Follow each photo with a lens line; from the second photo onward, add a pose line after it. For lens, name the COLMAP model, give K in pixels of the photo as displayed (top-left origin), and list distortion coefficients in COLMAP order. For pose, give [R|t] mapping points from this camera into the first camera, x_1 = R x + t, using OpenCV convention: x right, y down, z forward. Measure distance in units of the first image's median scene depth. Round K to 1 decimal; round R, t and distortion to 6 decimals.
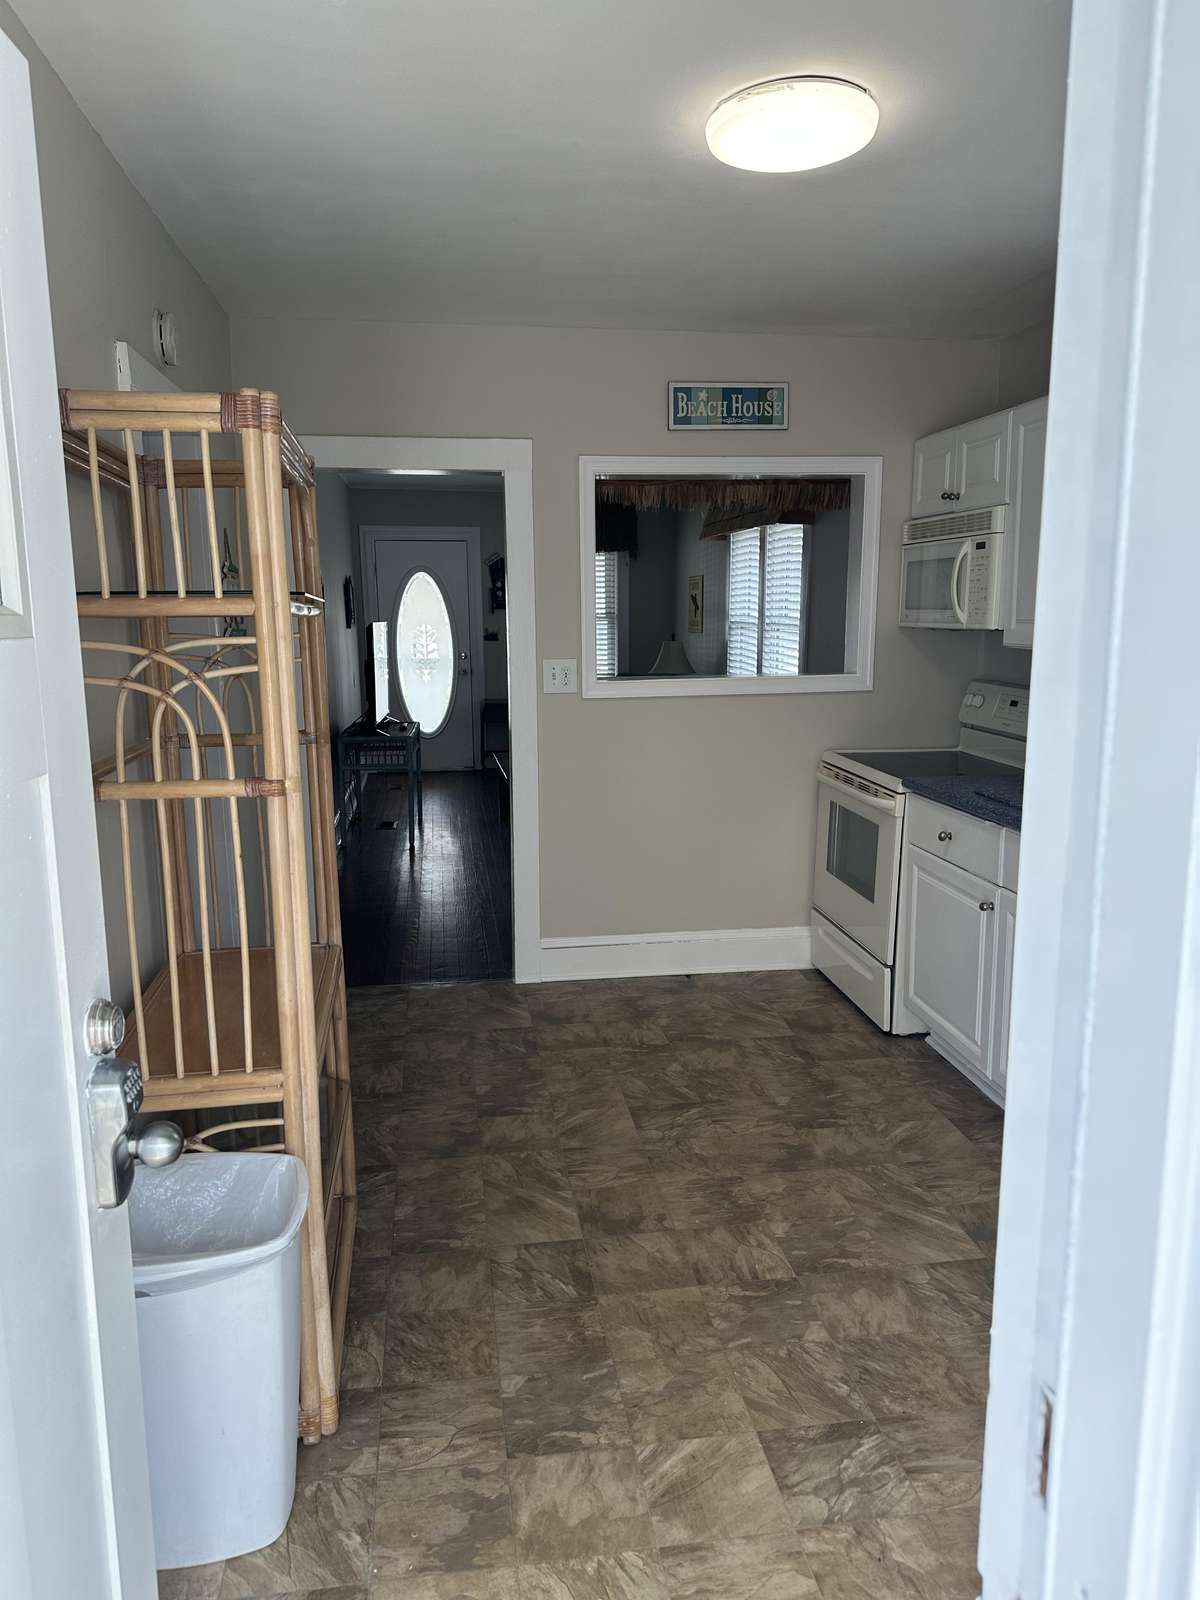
lens RADIAL K [[1122.0, 0, 599.4], [0, 1122.0, 803.4], [0, 0, 1]] dist [0.013601, -0.030037]
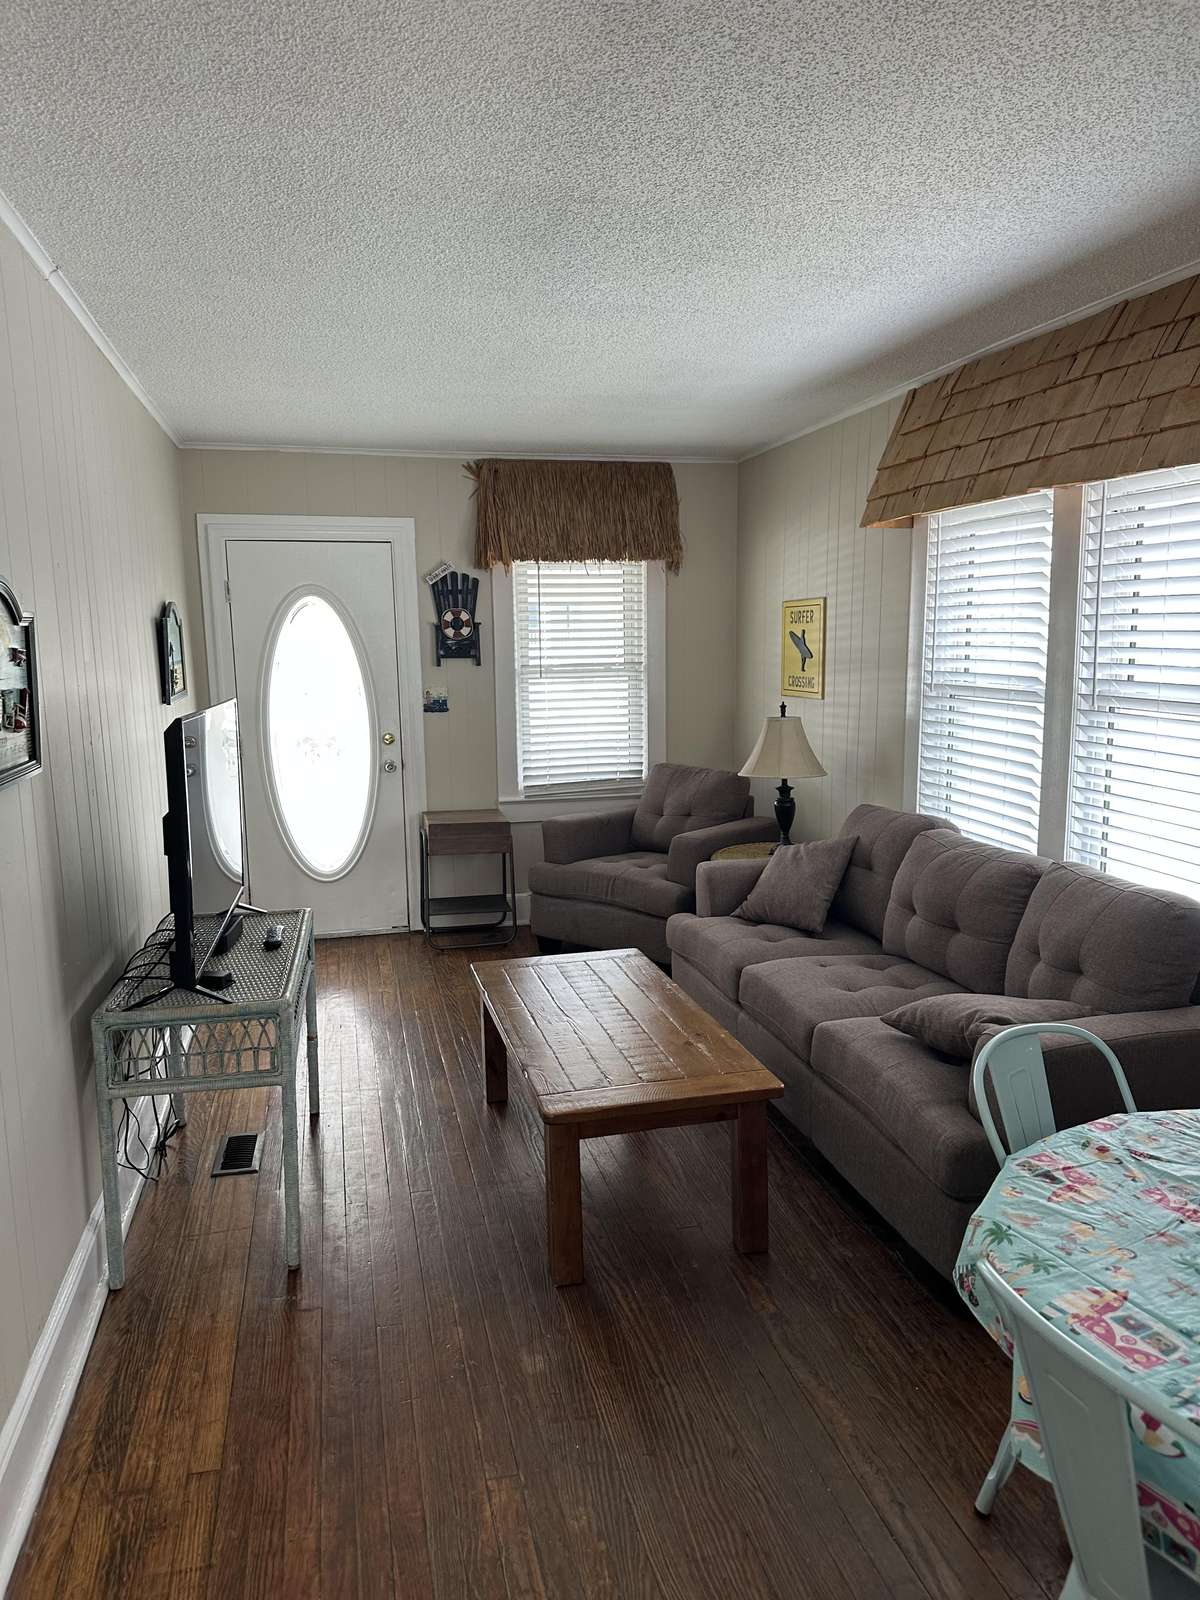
lens RADIAL K [[1122.0, 0, 601.1], [0, 1122.0, 802.1], [0, 0, 1]] dist [0.013601, -0.030037]
pose [[0.994752, -0.023288, 0.099625, -0.071730], [0.026223, 0.999257, -0.028253, -0.081511], [-0.098893, 0.030717, 0.994624, 0.421595]]
